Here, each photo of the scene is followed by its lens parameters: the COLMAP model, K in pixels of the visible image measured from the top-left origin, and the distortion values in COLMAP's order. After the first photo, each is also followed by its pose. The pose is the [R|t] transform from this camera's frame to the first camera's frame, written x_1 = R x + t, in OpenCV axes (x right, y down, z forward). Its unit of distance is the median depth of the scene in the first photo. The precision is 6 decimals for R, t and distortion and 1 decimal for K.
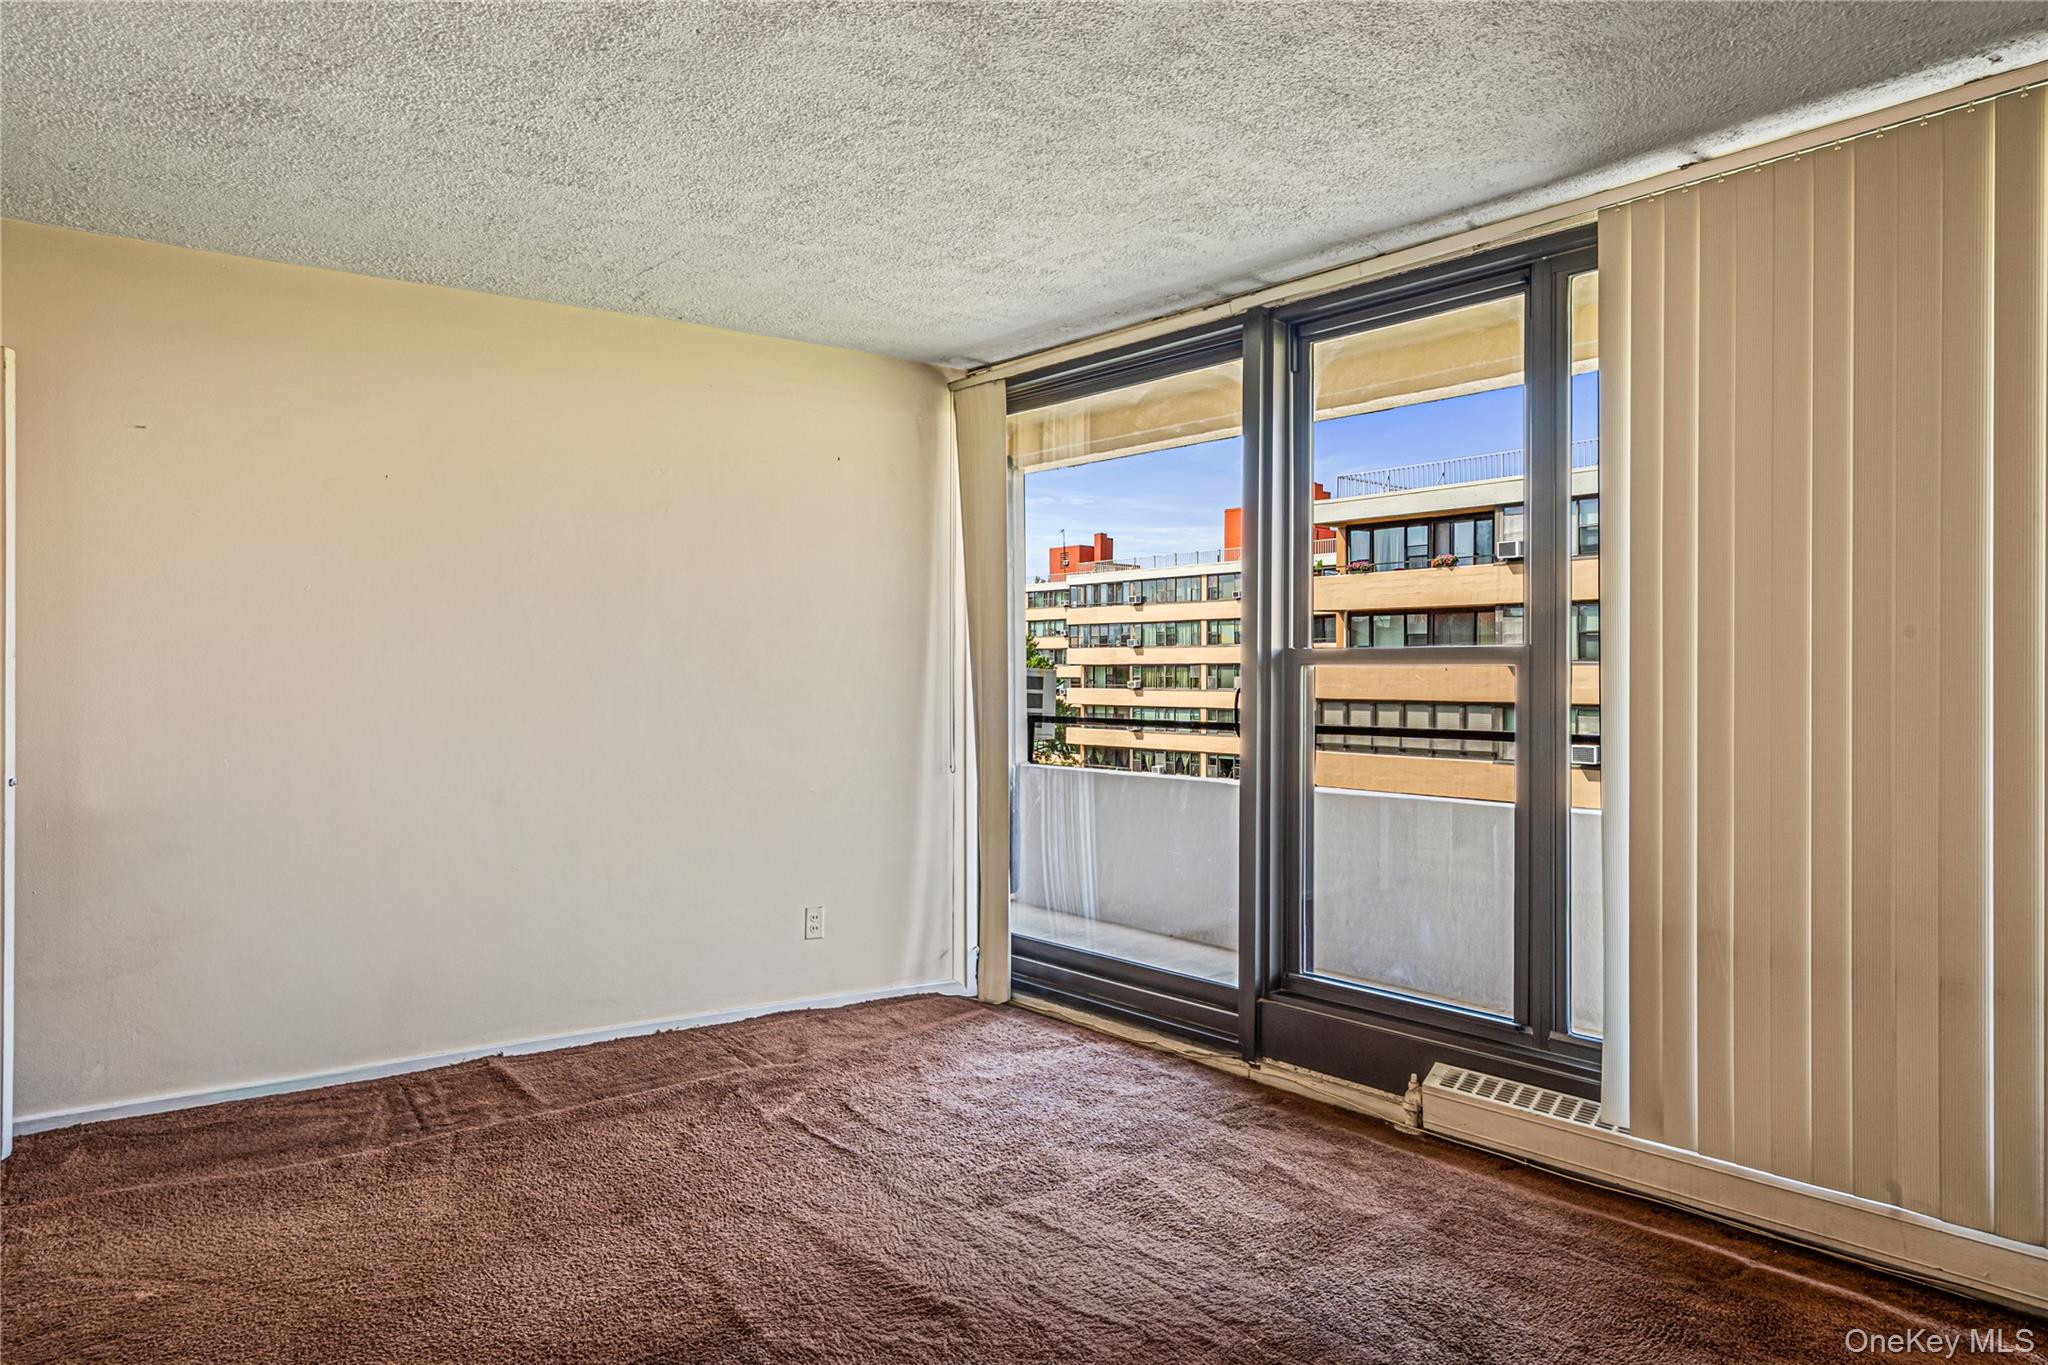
lens RADIAL K [[1251.5, 0, 1024.0], [0, 1251.5, 682.5], [0, 0, 1]] dist [0.000271, -0.000430]
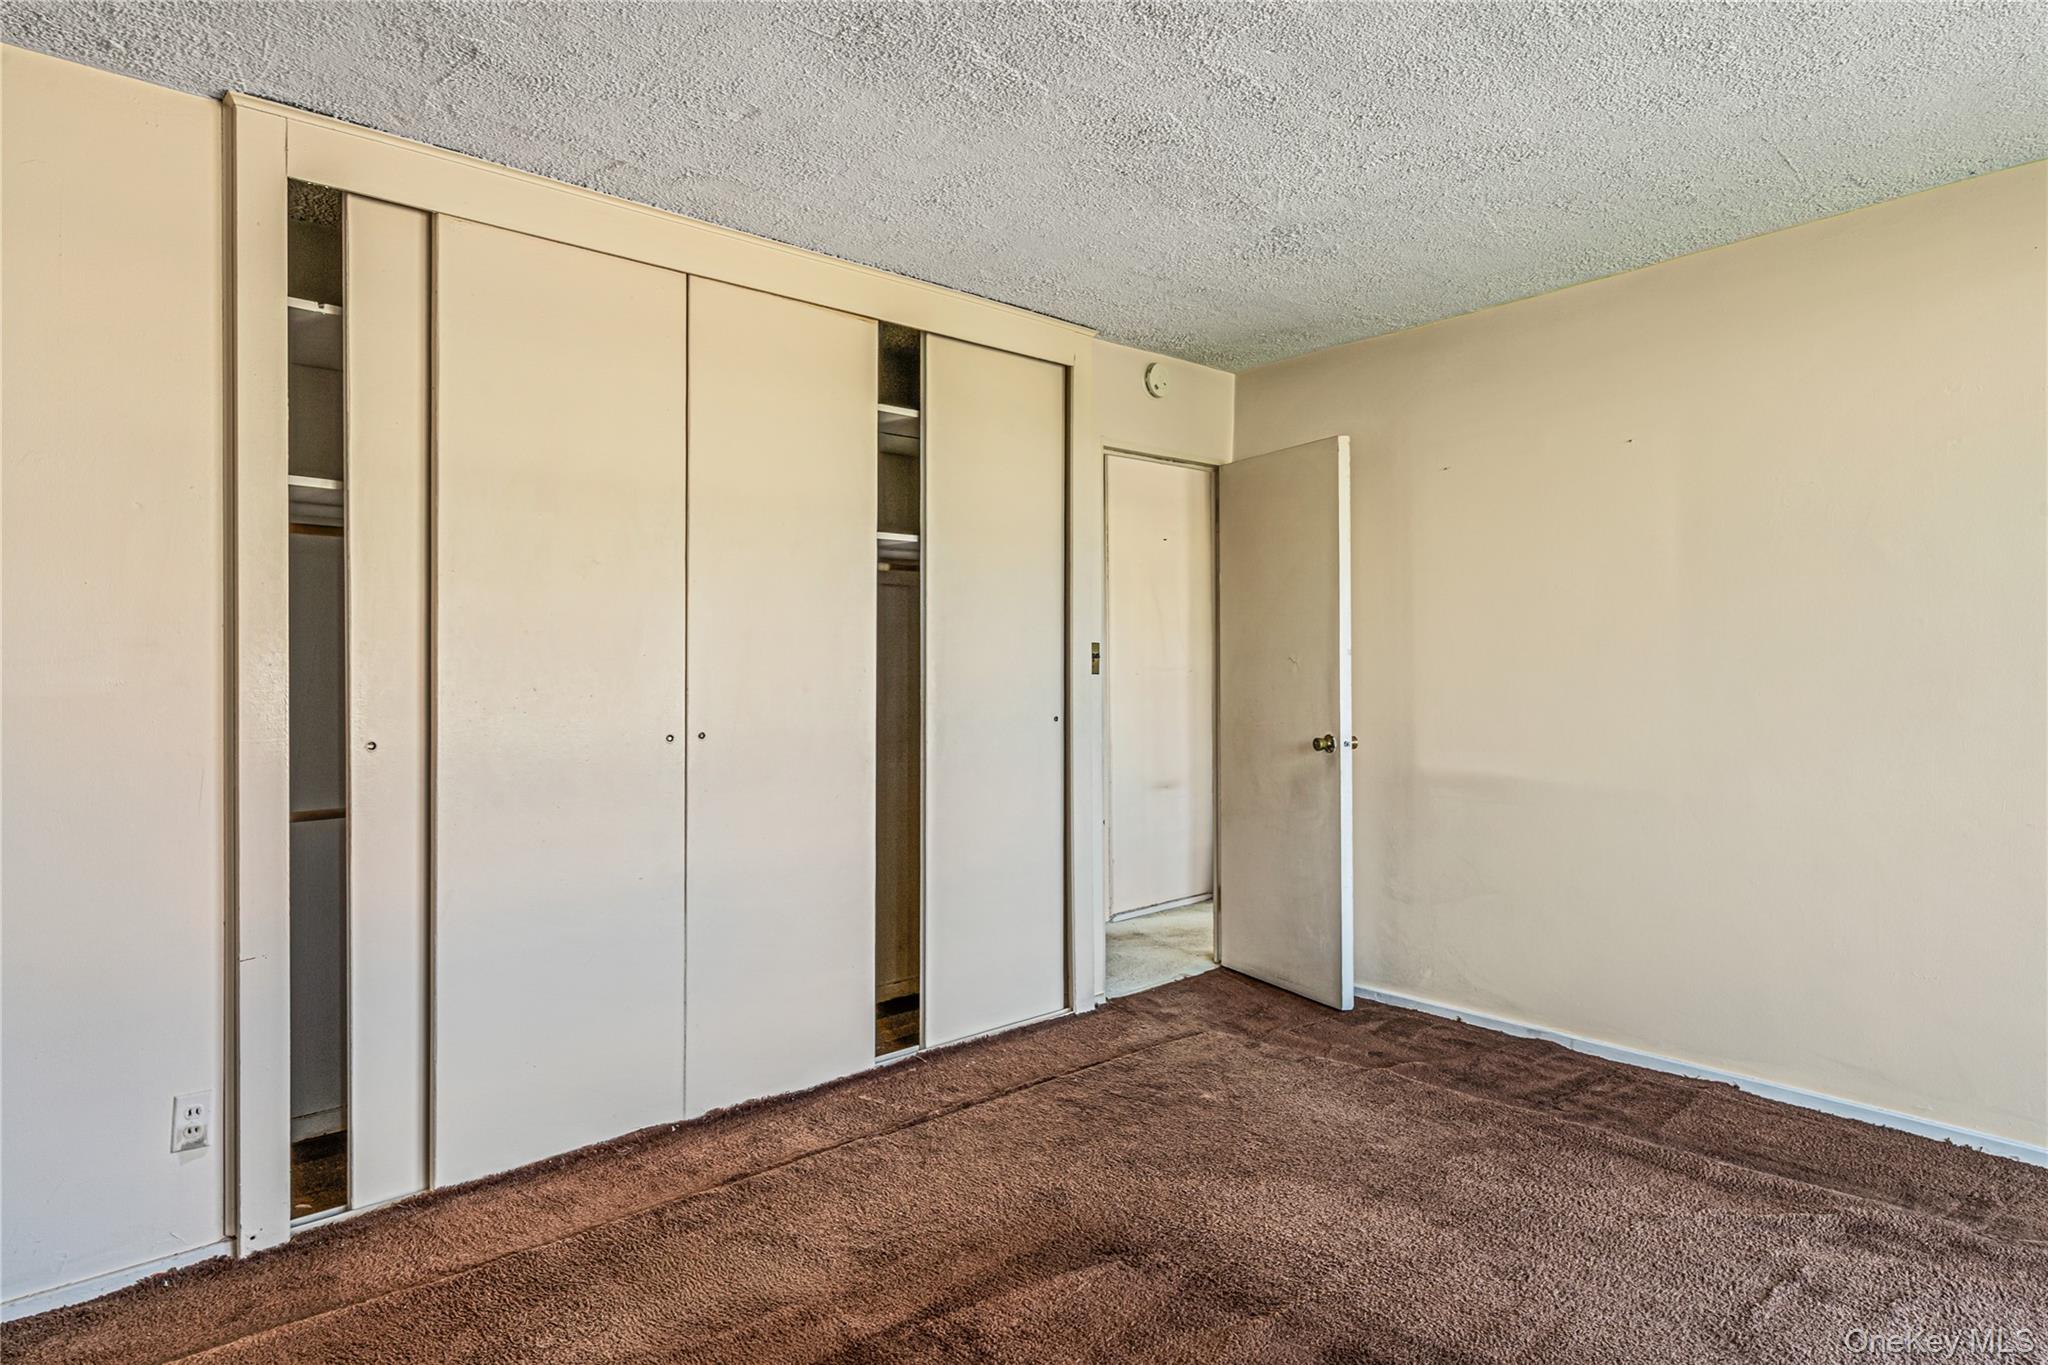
lens RADIAL K [[1251.5, 0, 1024.0], [0, 1251.5, 682.5], [0, 0, 1]] dist [0.000271, -0.000430]
pose [[0.061919, 0.009262, -0.998038, 0.489755], [-0.003075, 0.999954, 0.009089, -0.001214], [0.998076, 0.002507, 0.061944, 0.468542]]
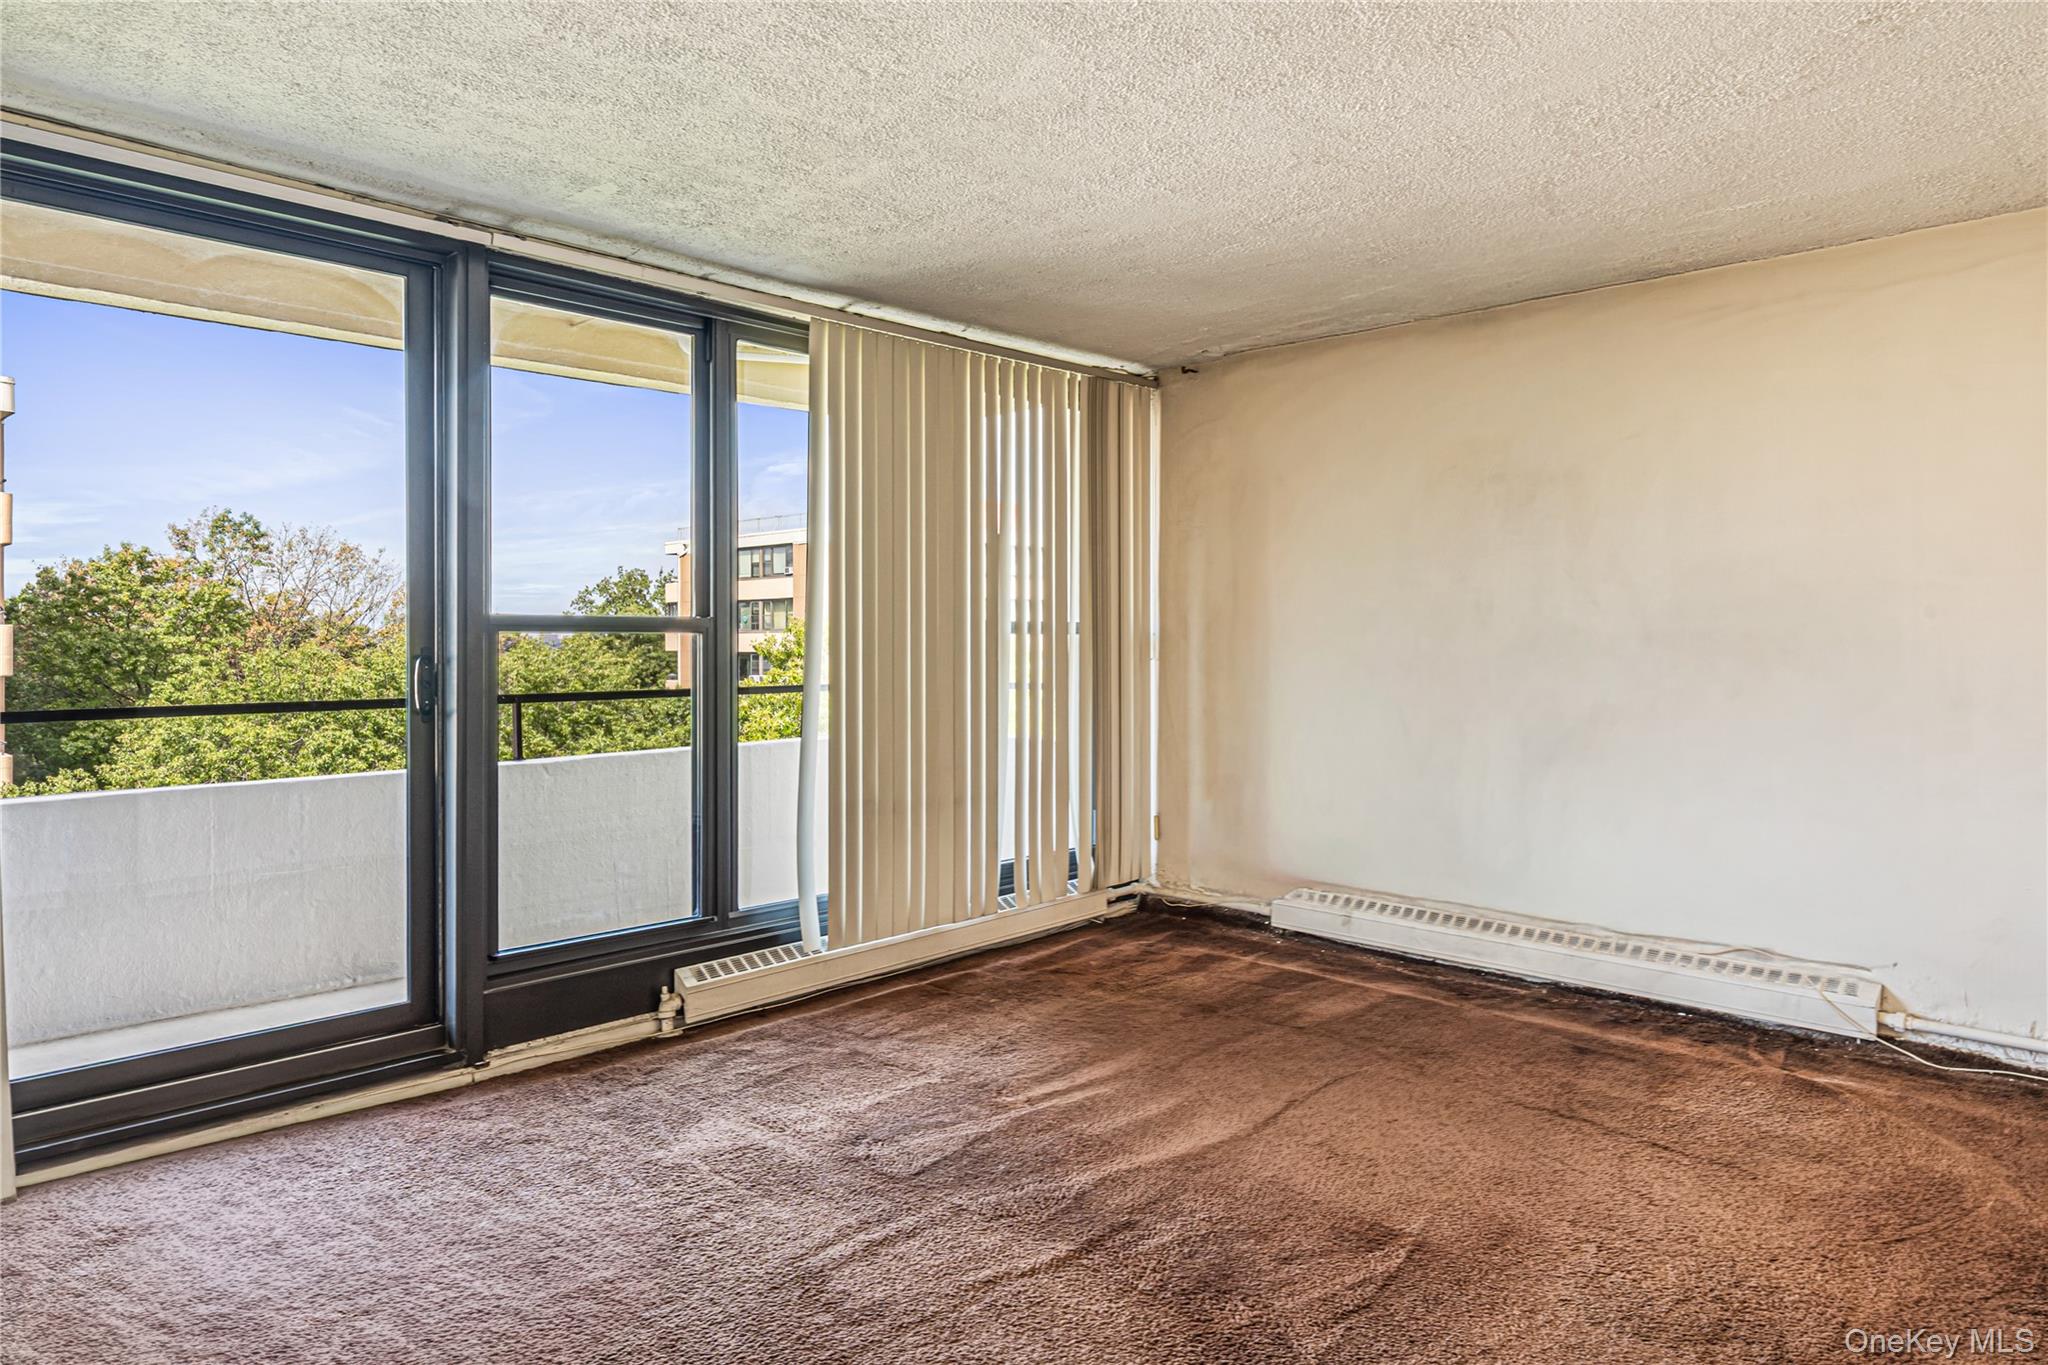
lens RADIAL K [[1234.6, 0, 1024.0], [0, 1234.6, 682.5], [0, 0, 1]] dist [0.004490, 0.003305]
pose [[-0.077094, -0.039868, 0.996226, -0.832587], [0.005405, 0.999169, 0.040404, -0.013801], [-0.997009, 0.008500, -0.076815, 0.741275]]
